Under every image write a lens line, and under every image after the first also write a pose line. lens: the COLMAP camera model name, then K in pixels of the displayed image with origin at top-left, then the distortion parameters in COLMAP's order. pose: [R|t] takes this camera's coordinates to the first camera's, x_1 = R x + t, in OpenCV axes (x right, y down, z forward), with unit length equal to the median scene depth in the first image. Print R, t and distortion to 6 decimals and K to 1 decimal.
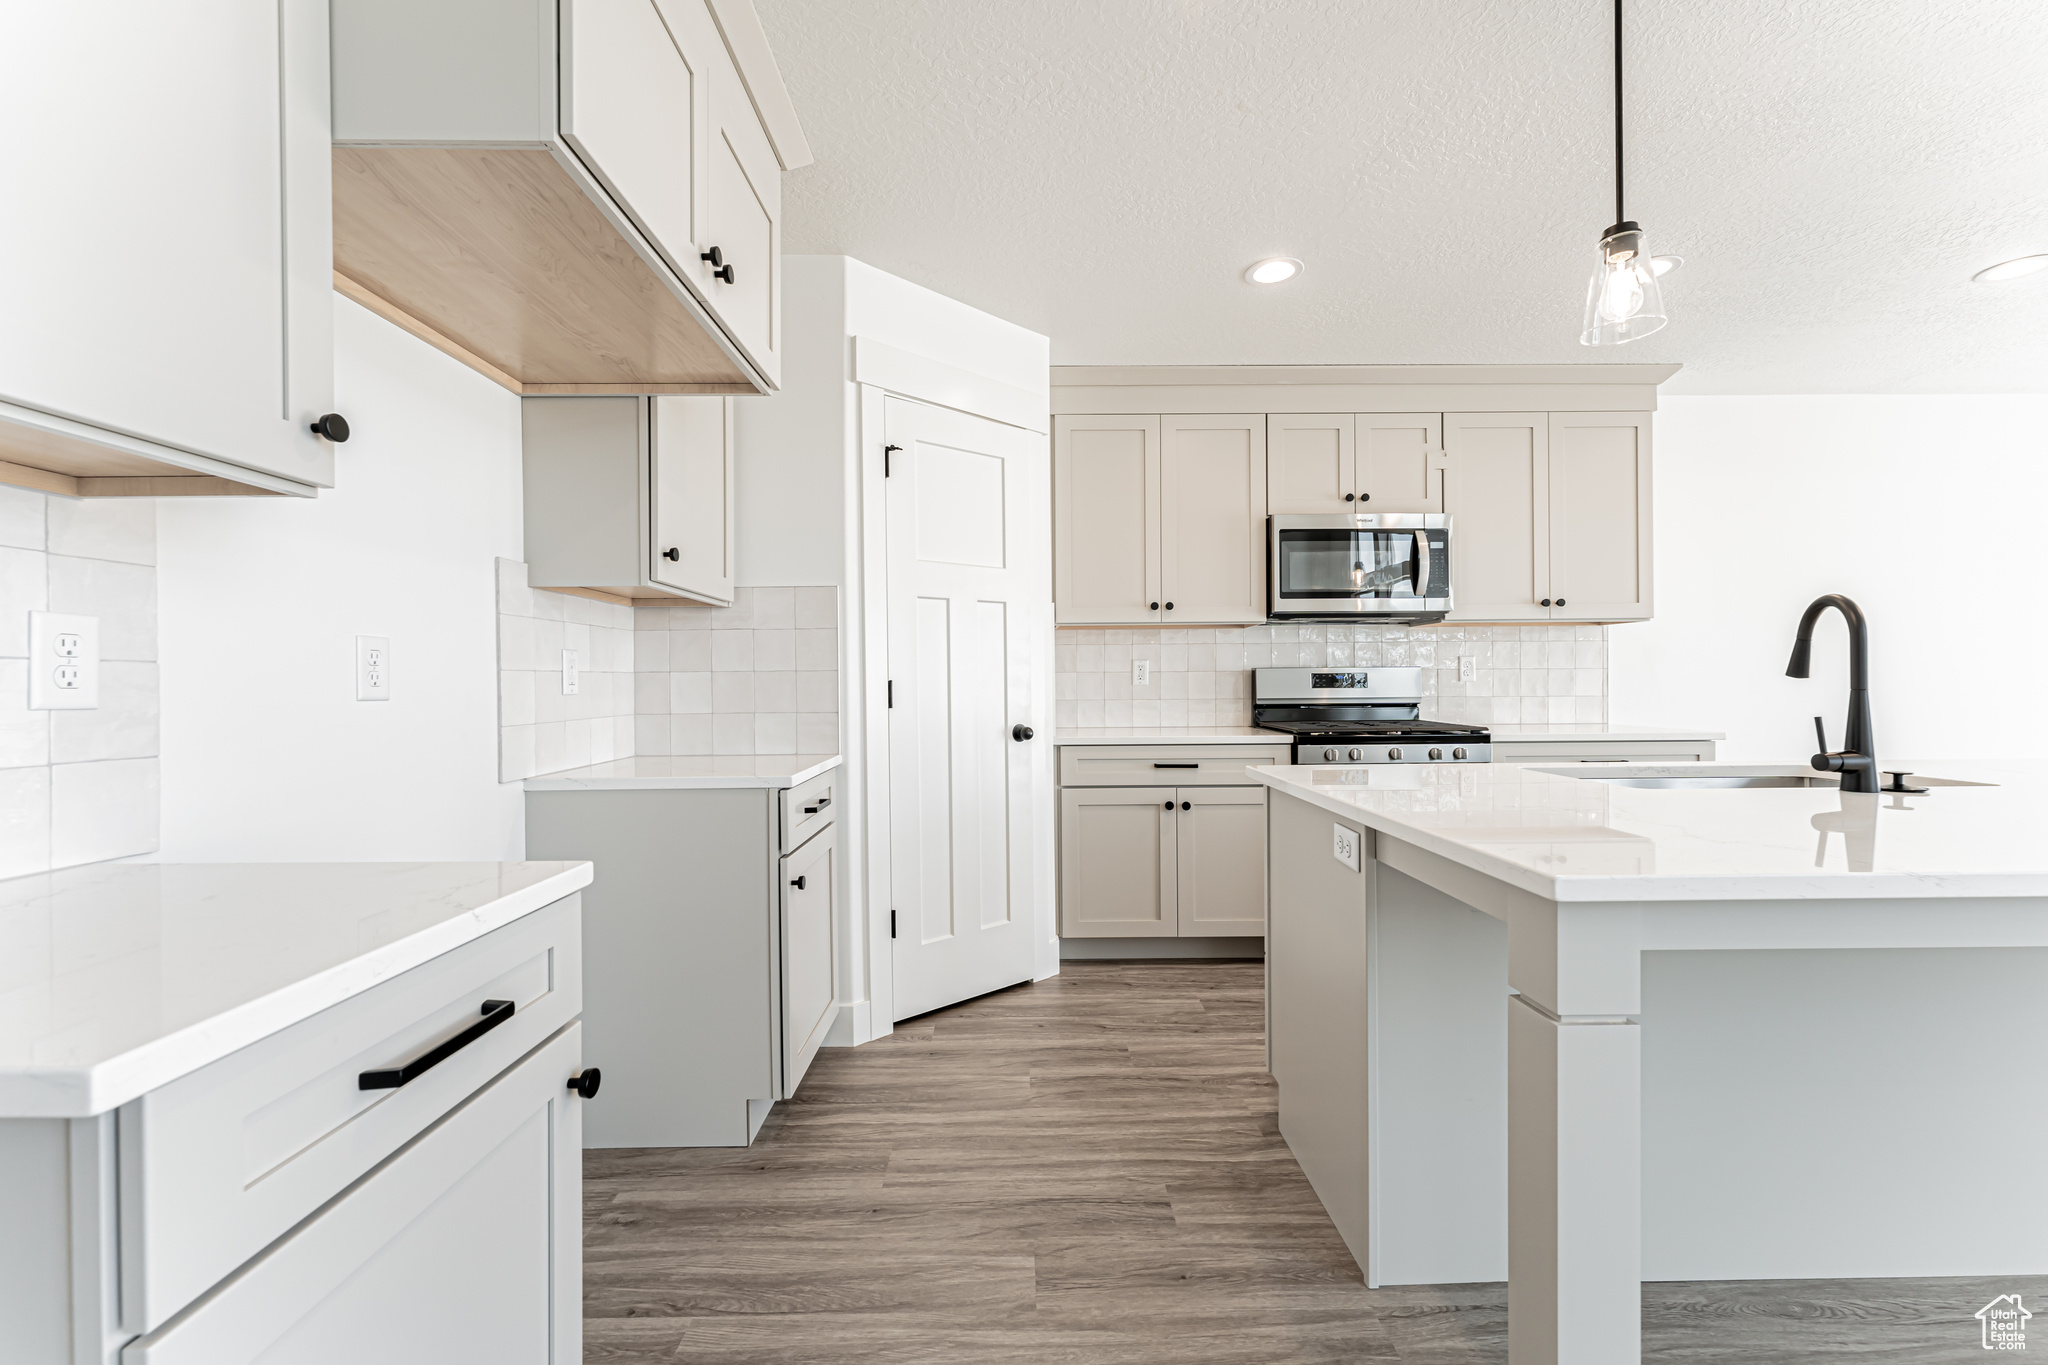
lens RADIAL K [[834.8, 0, 1031.8], [0, 834.8, 690.5], [0, 0, 1]] dist [0.000670, -0.000455]
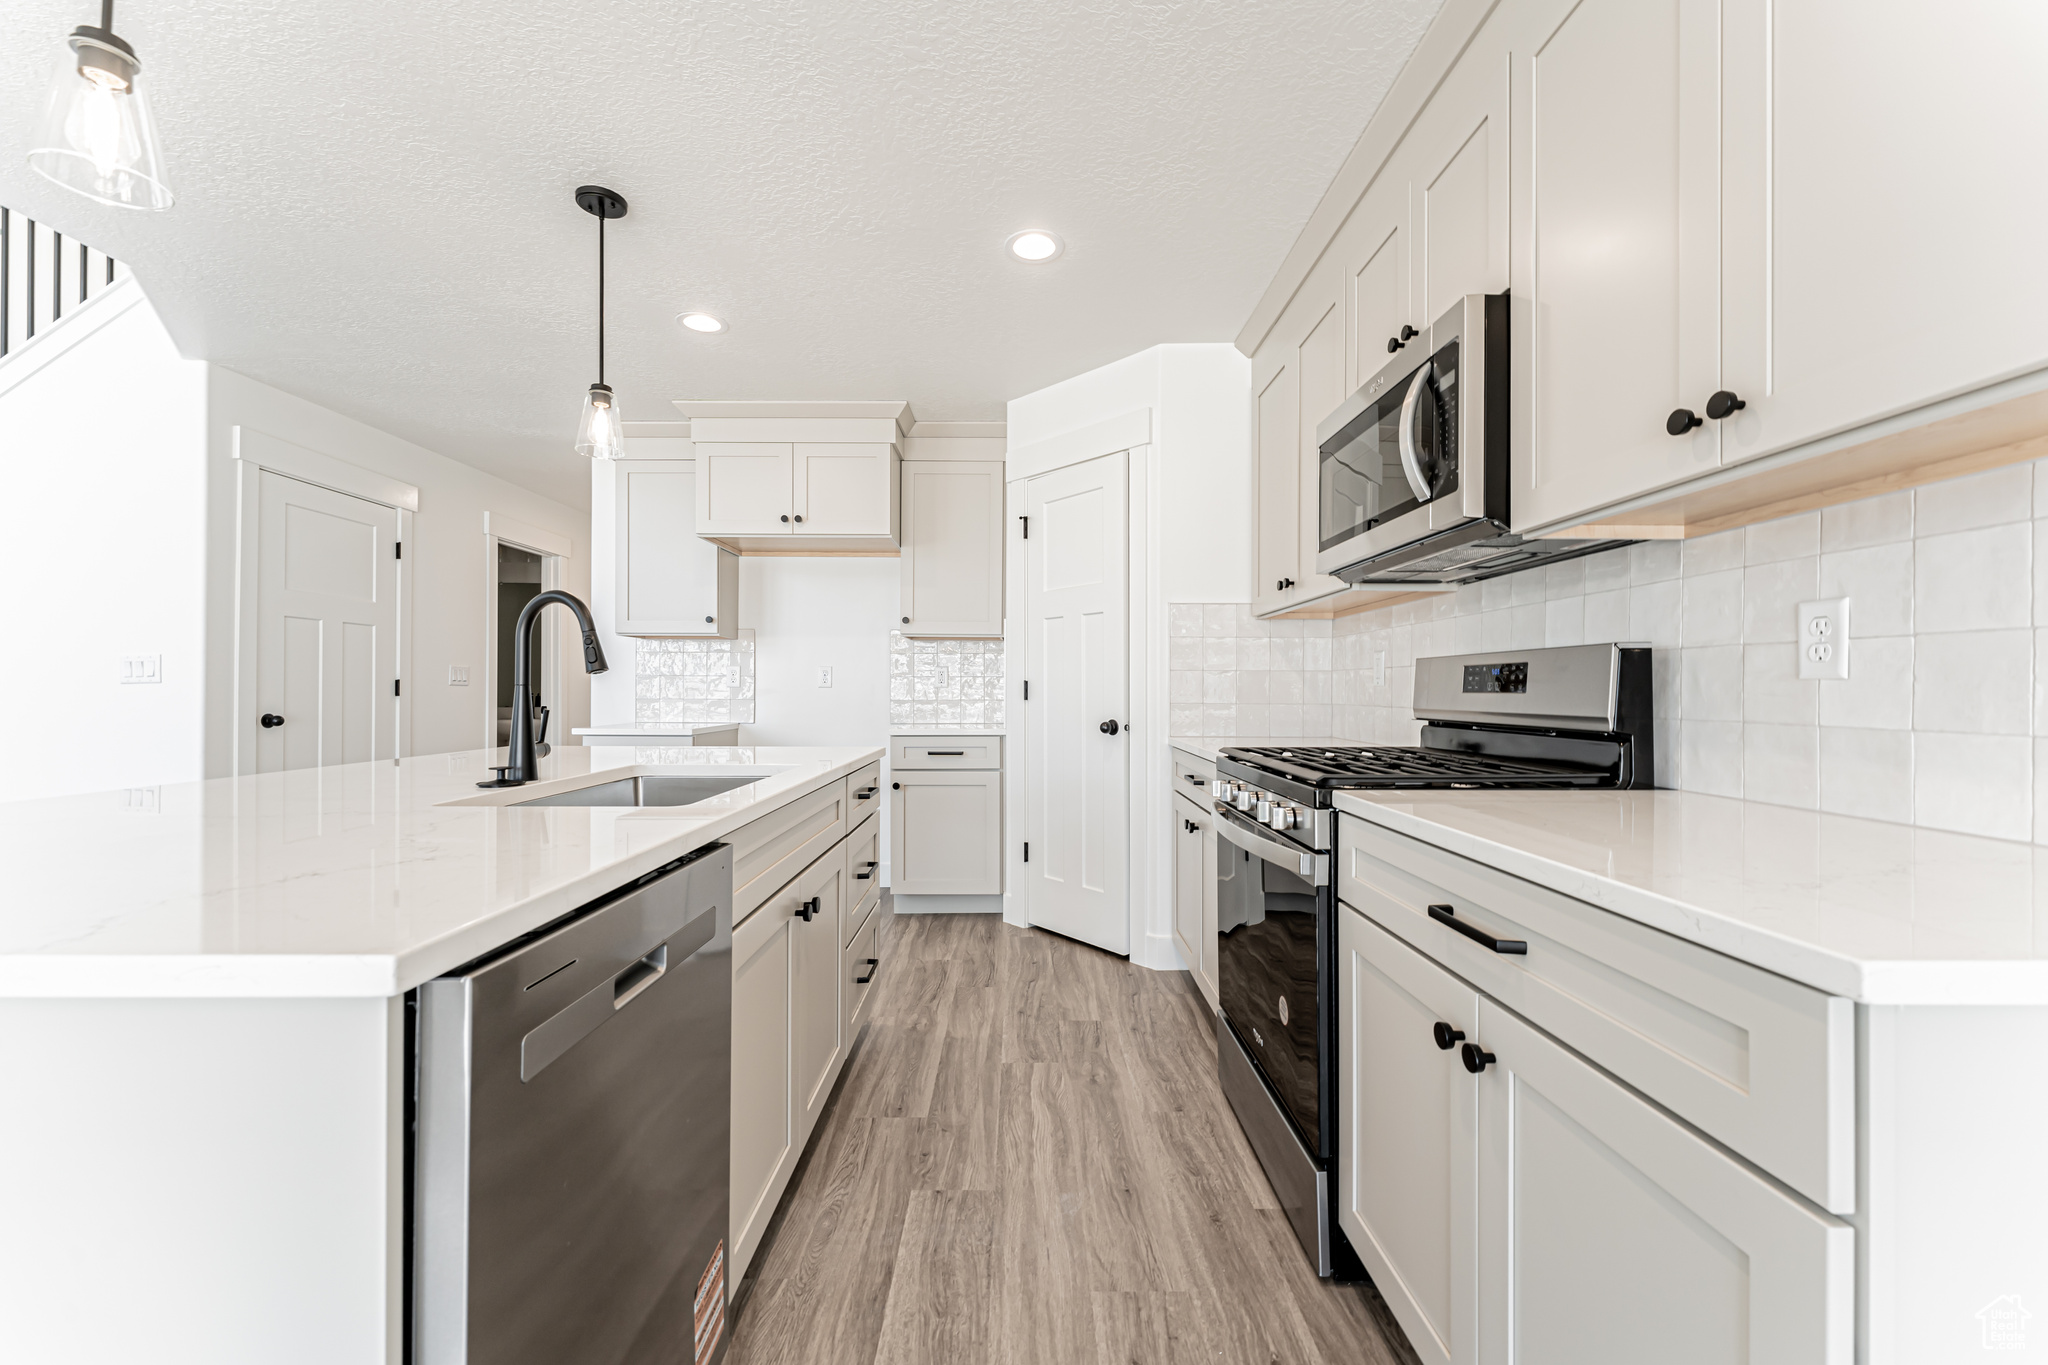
lens RADIAL K [[834.8, 0, 1012.1], [0, 834.8, 704.1], [0, 0, 1]] dist [0.000670, -0.000455]
pose [[-0.034122, 0.023907, -0.999132, 1.245239], [-0.016089, 0.999571, 0.024467, -0.006278], [0.999288, 0.016910, -0.033723, 1.021396]]
